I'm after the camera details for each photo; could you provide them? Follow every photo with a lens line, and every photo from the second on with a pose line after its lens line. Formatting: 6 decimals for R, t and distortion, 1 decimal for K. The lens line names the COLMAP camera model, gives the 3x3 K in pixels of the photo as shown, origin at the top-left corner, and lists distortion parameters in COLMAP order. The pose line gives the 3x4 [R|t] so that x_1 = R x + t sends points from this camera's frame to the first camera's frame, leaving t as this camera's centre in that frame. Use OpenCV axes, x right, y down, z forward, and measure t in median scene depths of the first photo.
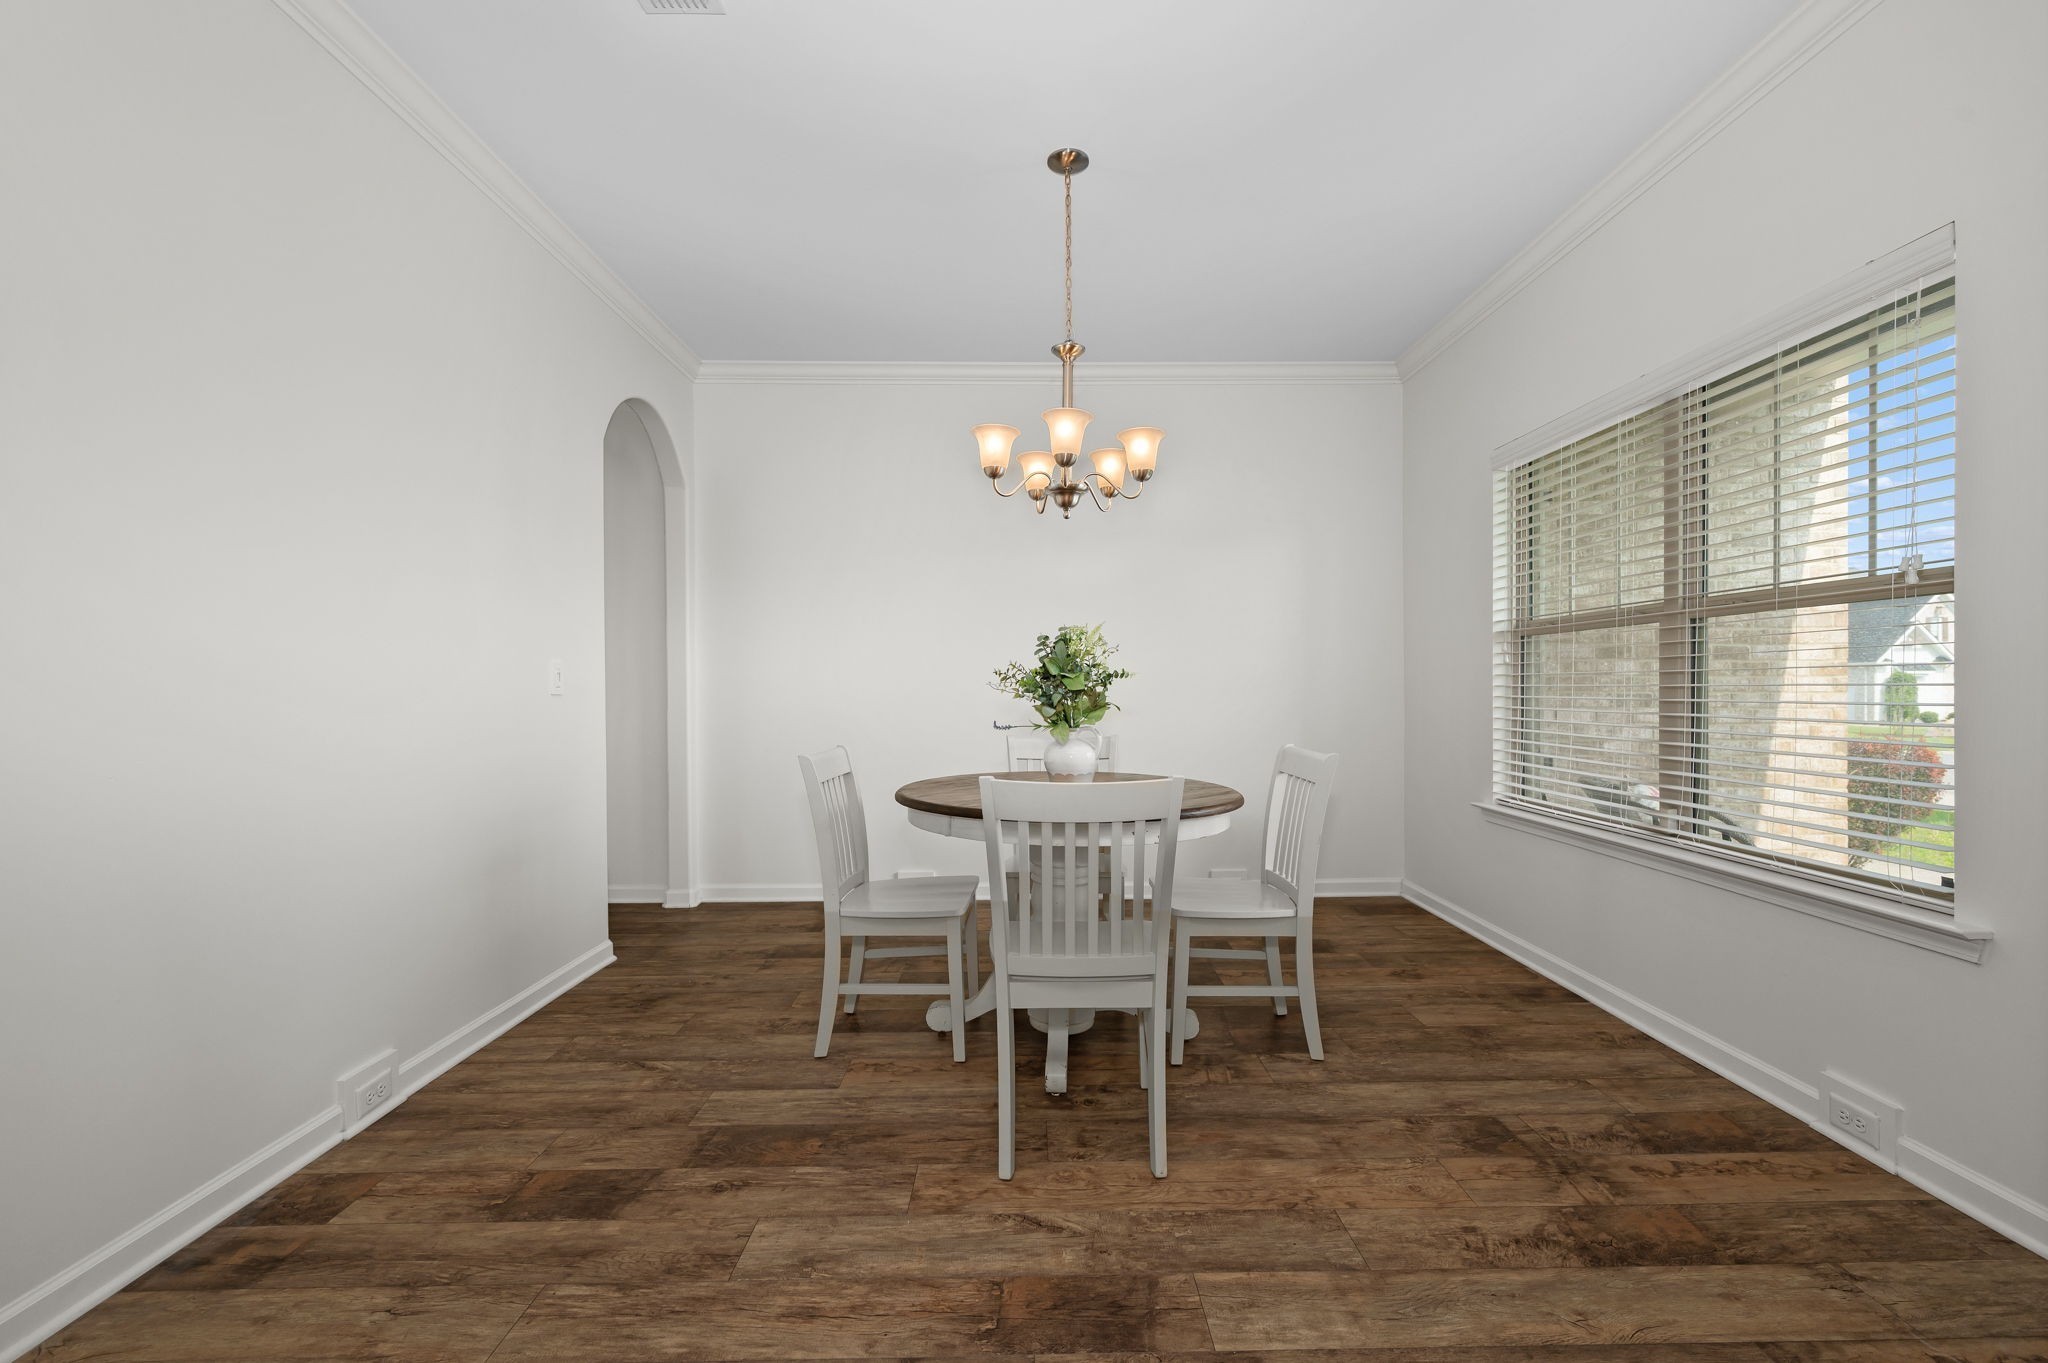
lens RADIAL K [[821.9, 0, 1032.9], [0, 821.9, 685.9], [0, 0, 1]] dist [-0.000639, 0.000152]
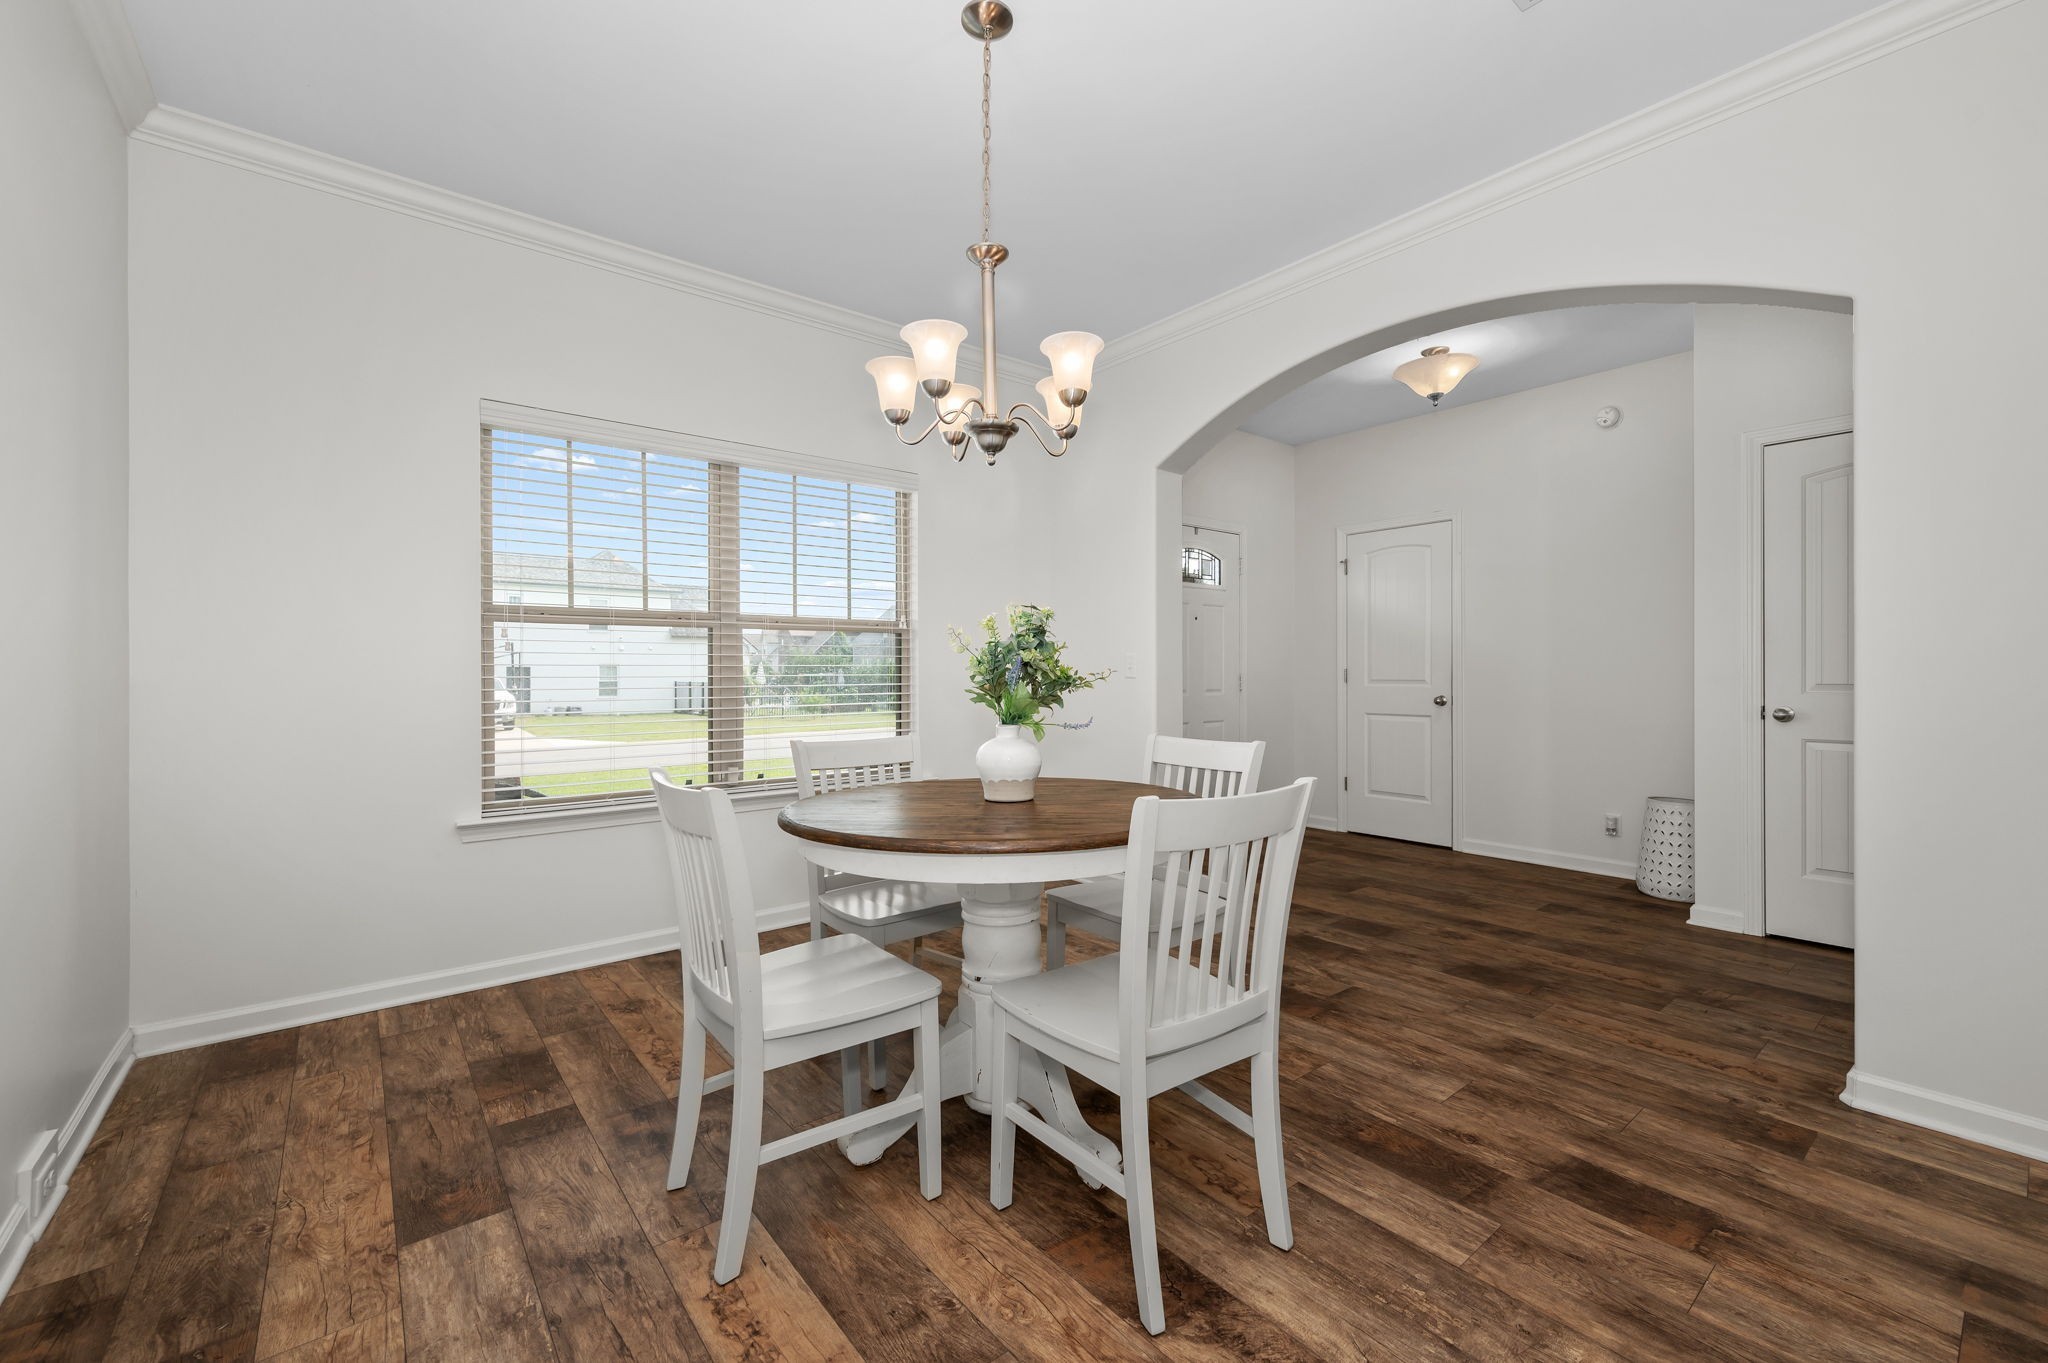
lens RADIAL K [[821.9, 0, 1024.8], [0, 821.9, 675.0], [0, 0, 1]] dist [-0.000639, 0.000152]
pose [[-0.598579, 0.006187, 0.801040, -0.863025], [0.007673, 0.999969, -0.001990, 0.001526], [-0.801027, 0.004955, -0.598608, 2.028598]]
